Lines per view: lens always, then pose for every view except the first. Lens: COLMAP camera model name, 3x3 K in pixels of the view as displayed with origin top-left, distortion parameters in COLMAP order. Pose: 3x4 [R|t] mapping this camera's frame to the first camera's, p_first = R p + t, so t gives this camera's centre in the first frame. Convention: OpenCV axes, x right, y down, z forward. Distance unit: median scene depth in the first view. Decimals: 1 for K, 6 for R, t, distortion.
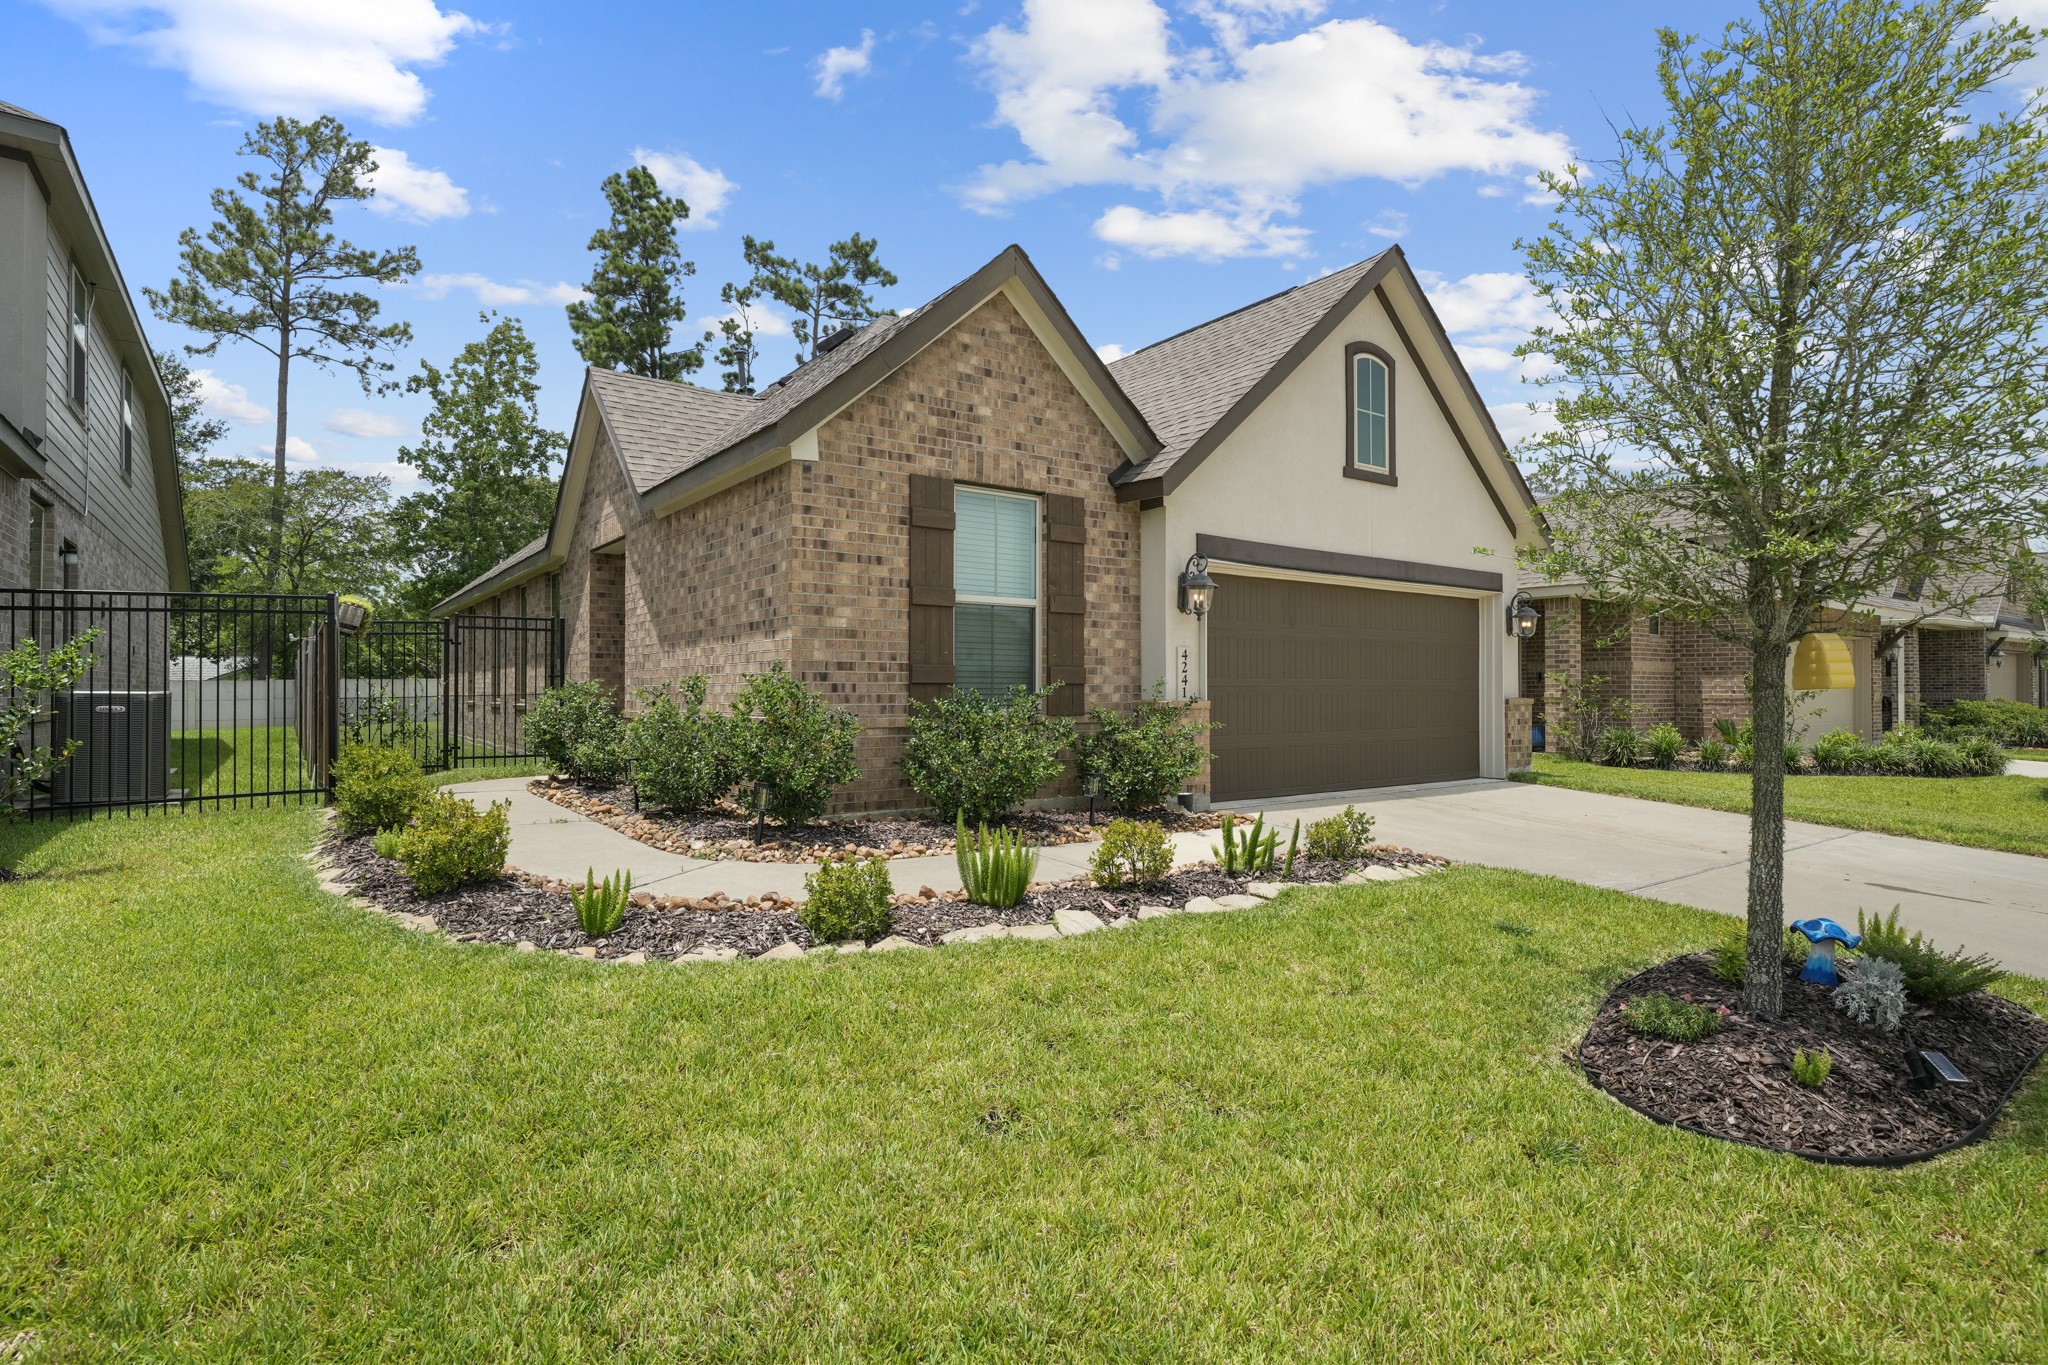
lens RADIAL K [[1006.9, 0, 1023.8], [0, 1006.9, 685.2], [0, 0, 1]] dist [0.002006, -0.001229]
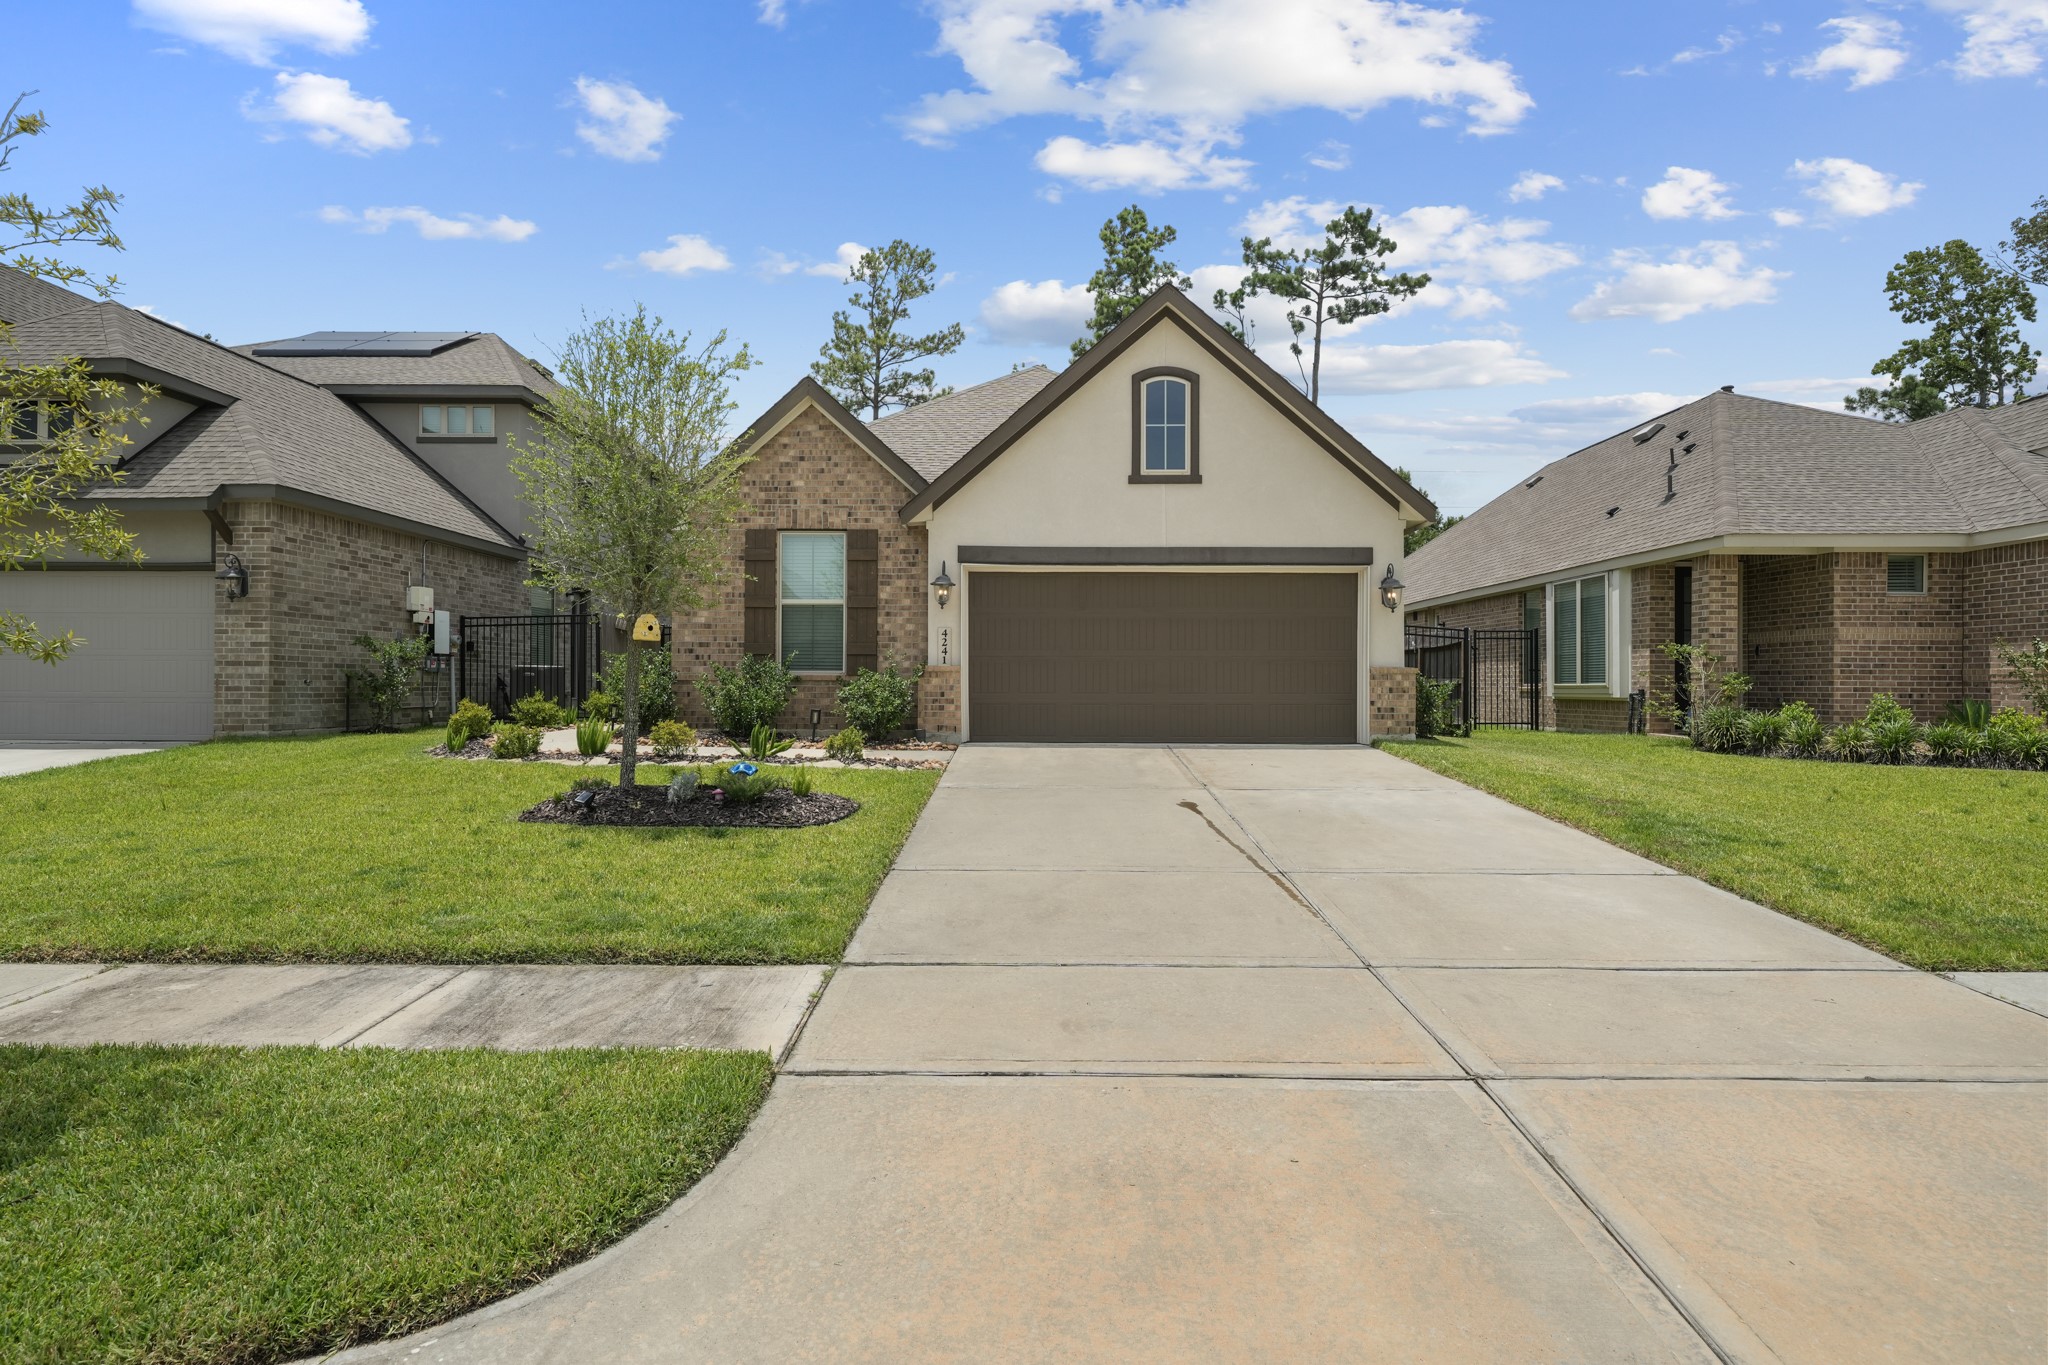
lens RADIAL K [[1099.7, 0, 1031.0], [0, 1099.7, 693.4], [0, 0, 1]] dist [-0.010561, 0.001090]
pose [[0.800152, 0.006334, -0.599764, 1.172302], [-0.000414, 0.999950, 0.010007, 0.038103], [0.599797, -0.007759, 0.800115, -0.154969]]
